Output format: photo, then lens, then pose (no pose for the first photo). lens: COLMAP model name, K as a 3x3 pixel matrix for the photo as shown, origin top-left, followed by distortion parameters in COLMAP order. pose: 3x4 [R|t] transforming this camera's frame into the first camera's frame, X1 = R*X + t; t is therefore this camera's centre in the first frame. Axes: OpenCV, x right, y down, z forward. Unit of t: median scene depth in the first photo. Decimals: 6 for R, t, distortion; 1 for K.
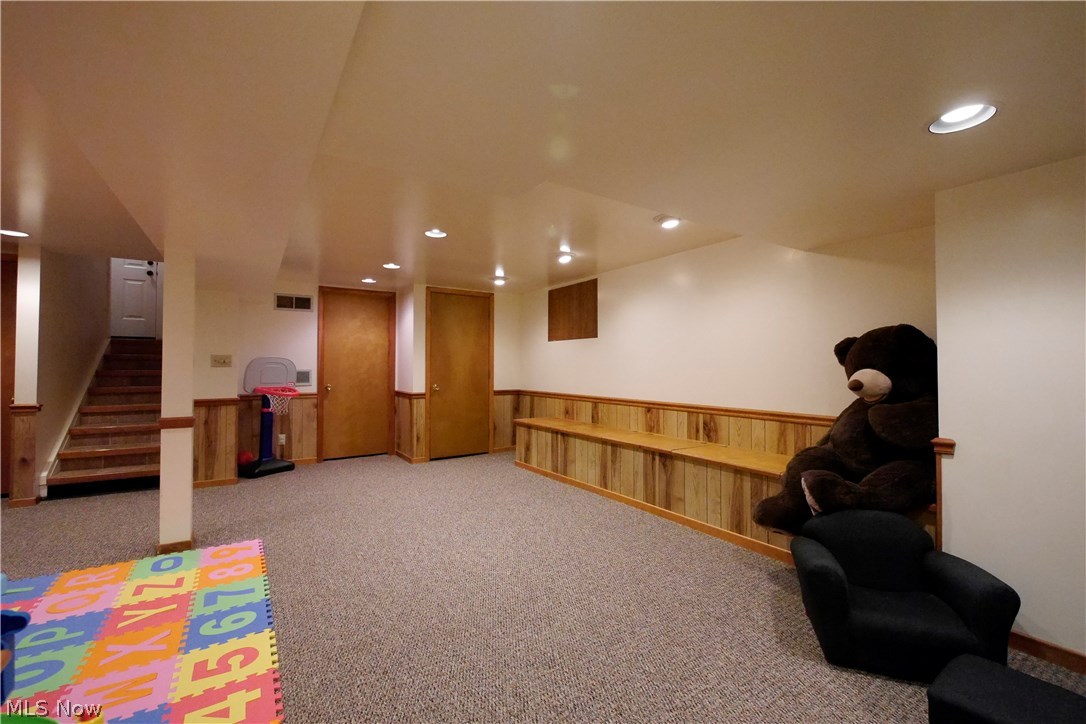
lens RADIAL K [[443.0, 0, 546.6], [0, 443.0, 360.9], [0, 0, 1]] dist [-0.013236, -0.000366]
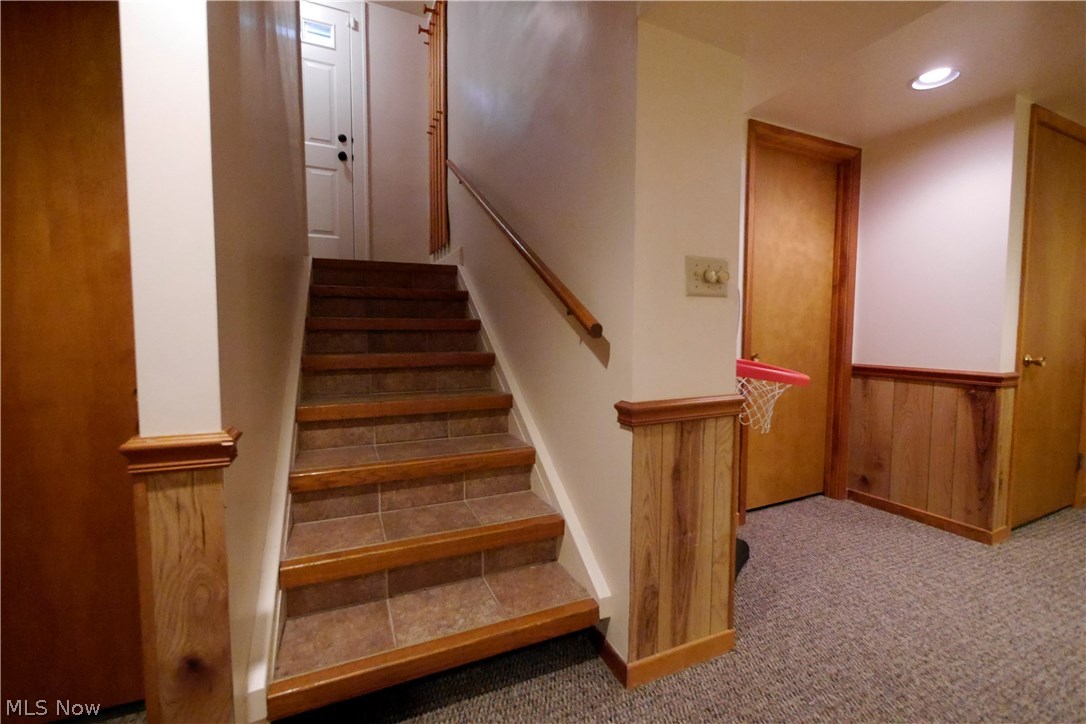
lens RADIAL K [[443.0, 0, 539.1], [0, 443.0, 362.0], [0, 0, 1]] dist [-0.013236, -0.000366]
pose [[0.984195, 0.012720, -0.176631, -0.803017], [0.002085, 0.996515, 0.083383, 0.033799], [0.177076, -0.082433, 0.980739, 0.667124]]
